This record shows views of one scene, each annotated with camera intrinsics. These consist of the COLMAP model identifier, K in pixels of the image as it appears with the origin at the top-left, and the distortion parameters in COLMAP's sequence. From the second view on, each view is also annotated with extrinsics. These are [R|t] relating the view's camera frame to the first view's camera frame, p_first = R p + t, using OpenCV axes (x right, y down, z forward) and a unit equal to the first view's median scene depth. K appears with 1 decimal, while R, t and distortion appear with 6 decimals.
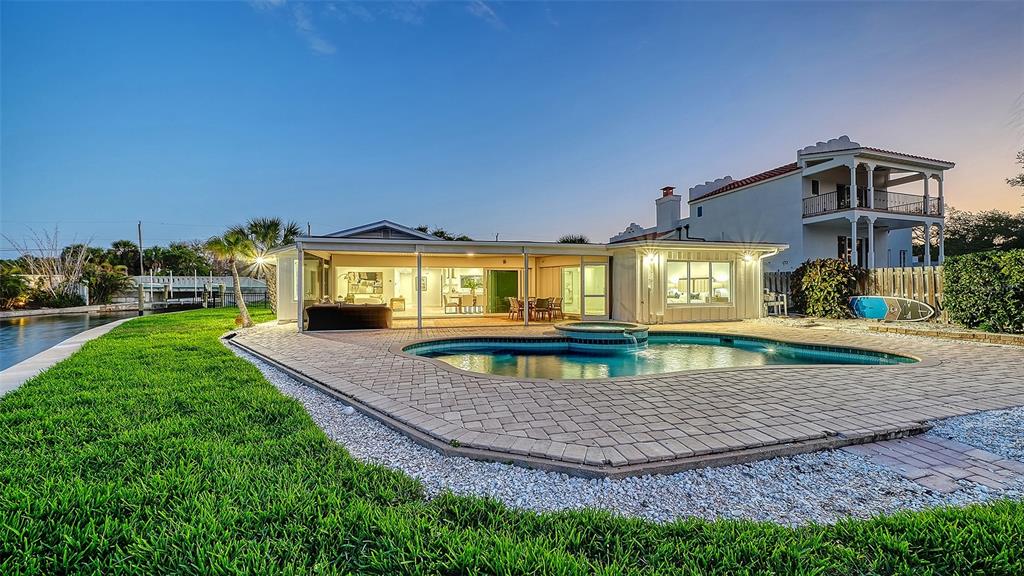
lens RADIAL K [[390.6, 0, 491.4], [0, 390.6, 287.5], [0, 0, 1]] dist [-0.005316, 0.001058]
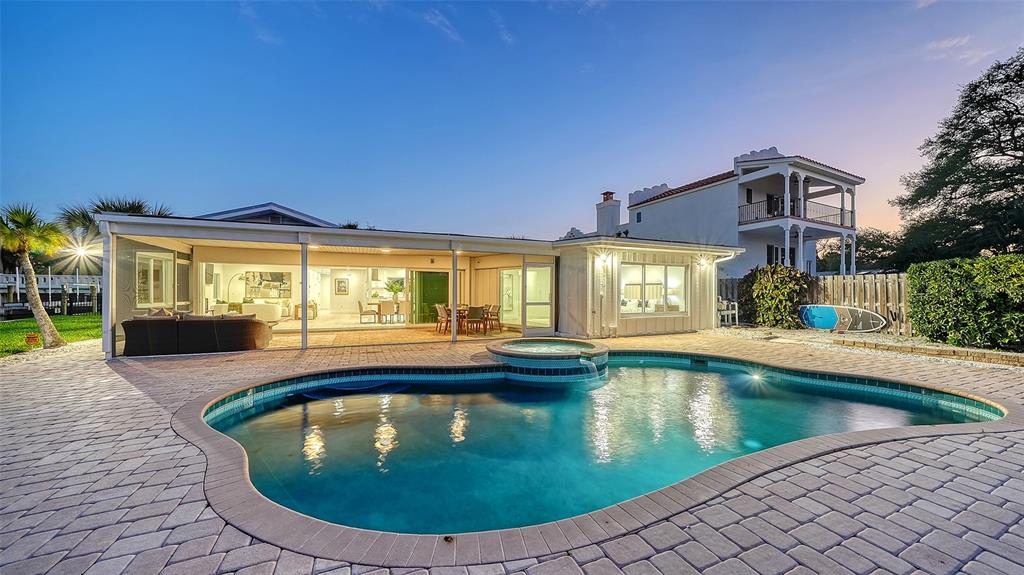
lens RADIAL K [[369.4, 0, 513.7], [0, 369.4, 291.9], [0, 0, 1]] dist [0.003232, 0.000593]
pose [[0.979227, 0.007657, 0.202623, 0.043769], [-0.008083, 0.999967, 0.001274, -0.003649], [-0.202606, -0.002885, 0.979256, 0.195865]]
